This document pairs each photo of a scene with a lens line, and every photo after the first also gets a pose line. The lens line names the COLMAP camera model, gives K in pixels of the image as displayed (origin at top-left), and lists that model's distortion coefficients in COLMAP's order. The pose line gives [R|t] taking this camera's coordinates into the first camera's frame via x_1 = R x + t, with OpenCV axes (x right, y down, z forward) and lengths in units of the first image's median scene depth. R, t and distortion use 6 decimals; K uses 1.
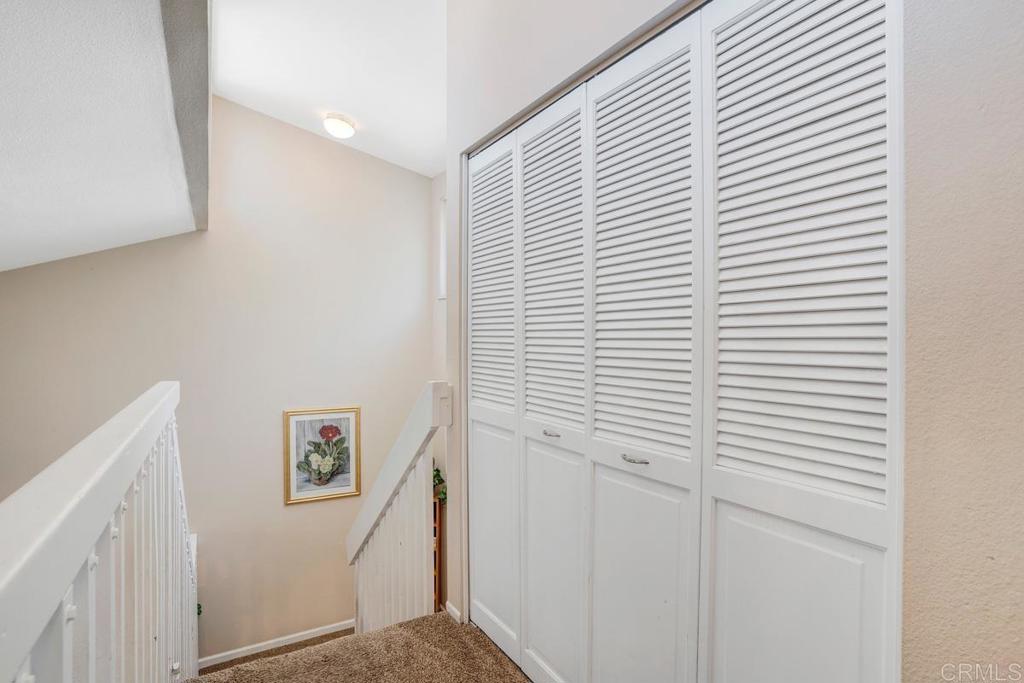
lens RADIAL K [[517.3, 0, 515.6], [0, 517.3, 340.9], [0, 0, 1]] dist [-0.038318, 0.008002]
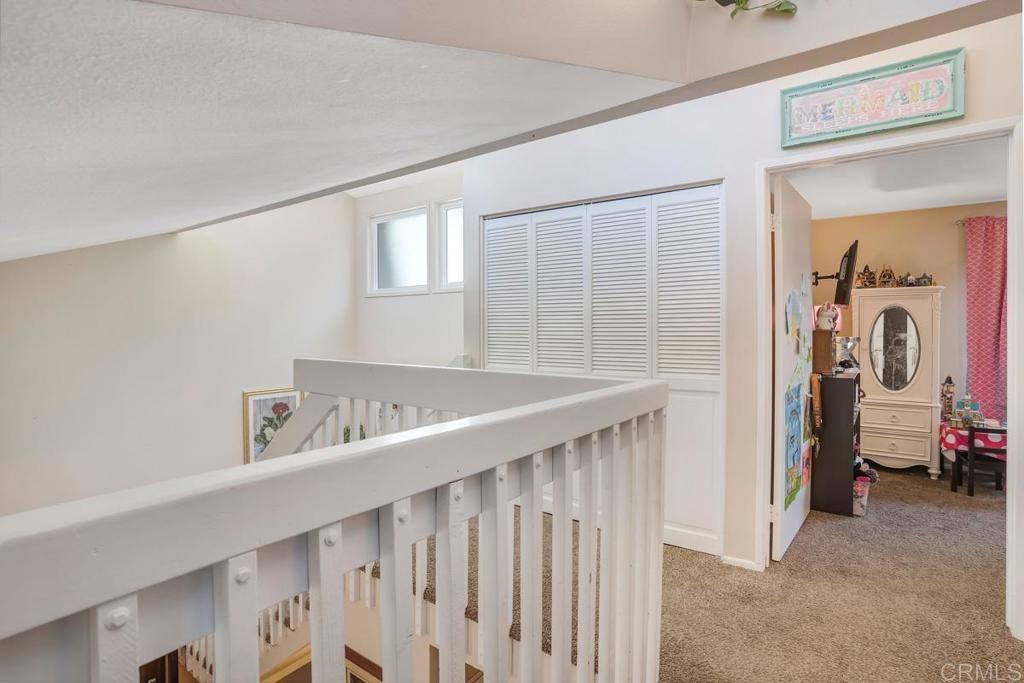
lens RADIAL K [[517.3, 0, 501.4], [0, 517.3, 334.8], [0, 0, 1]] dist [-0.038318, 0.008002]
pose [[0.913826, -0.009449, 0.405996, -0.380843], [0.007150, 0.999949, 0.007178, 0.003384], [-0.406043, -0.003656, 0.913847, -0.289414]]
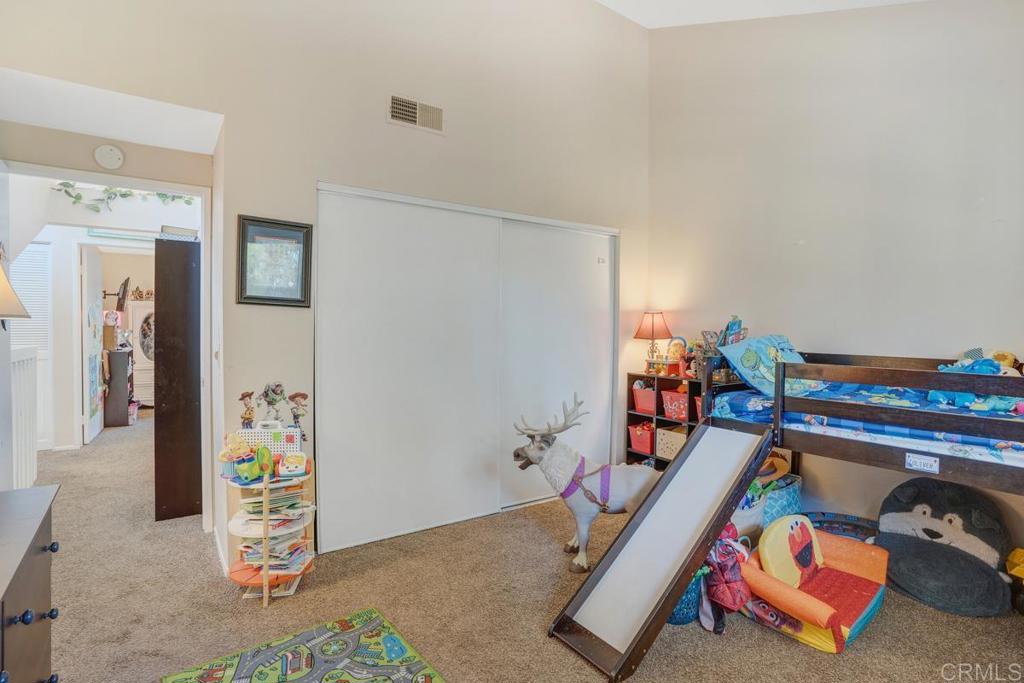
lens RADIAL K [[517.3, 0, 509.4], [0, 517.3, 334.6], [0, 0, 1]] dist [-0.038318, 0.008002]
pose [[-0.077491, -0.017399, 0.996841, -1.084481], [0.000084, 0.999848, 0.017458, 0.005965], [-0.996993, 0.001436, -0.077478, -0.762366]]
